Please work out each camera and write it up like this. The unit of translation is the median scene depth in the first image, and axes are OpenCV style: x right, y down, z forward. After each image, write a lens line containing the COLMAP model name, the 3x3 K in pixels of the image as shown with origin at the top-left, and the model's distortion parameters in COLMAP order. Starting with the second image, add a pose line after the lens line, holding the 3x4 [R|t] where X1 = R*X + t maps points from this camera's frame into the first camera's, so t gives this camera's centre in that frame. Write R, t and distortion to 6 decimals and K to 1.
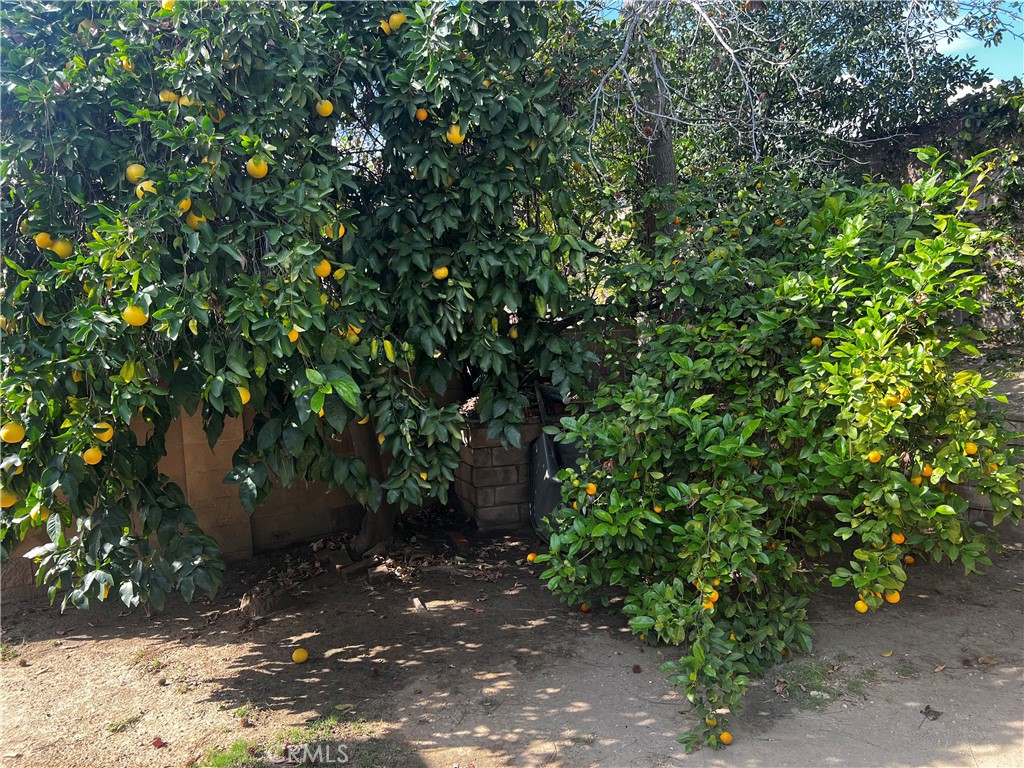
lens RADIAL K [[774.4, 0, 510.4], [0, 774.4, 381.4], [0, 0, 1]] dist [0.045477, -0.048937]
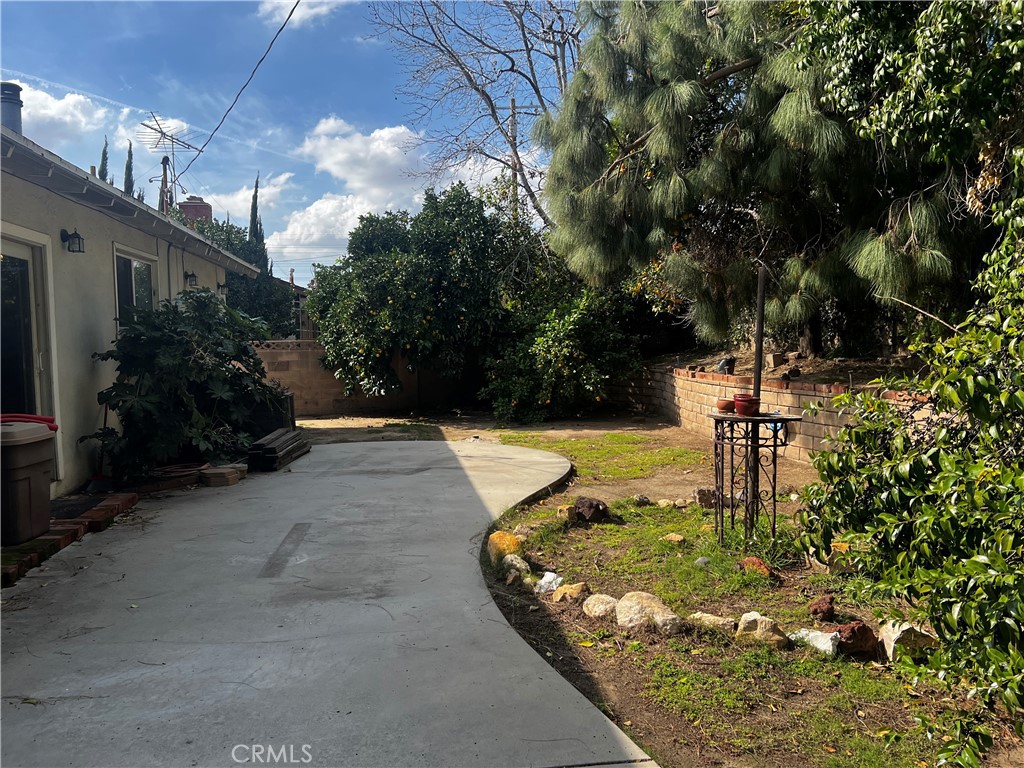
lens RADIAL K [[774.4, 0, 512.9], [0, 774.4, 386.8], [0, 0, 1]] dist [0.045477, -0.048937]
pose [[0.959221, 0.056608, -0.276932, 1.636550], [-0.057748, 0.998323, 0.004044, 0.219596], [0.276696, 0.012113, 0.960881, -3.438014]]
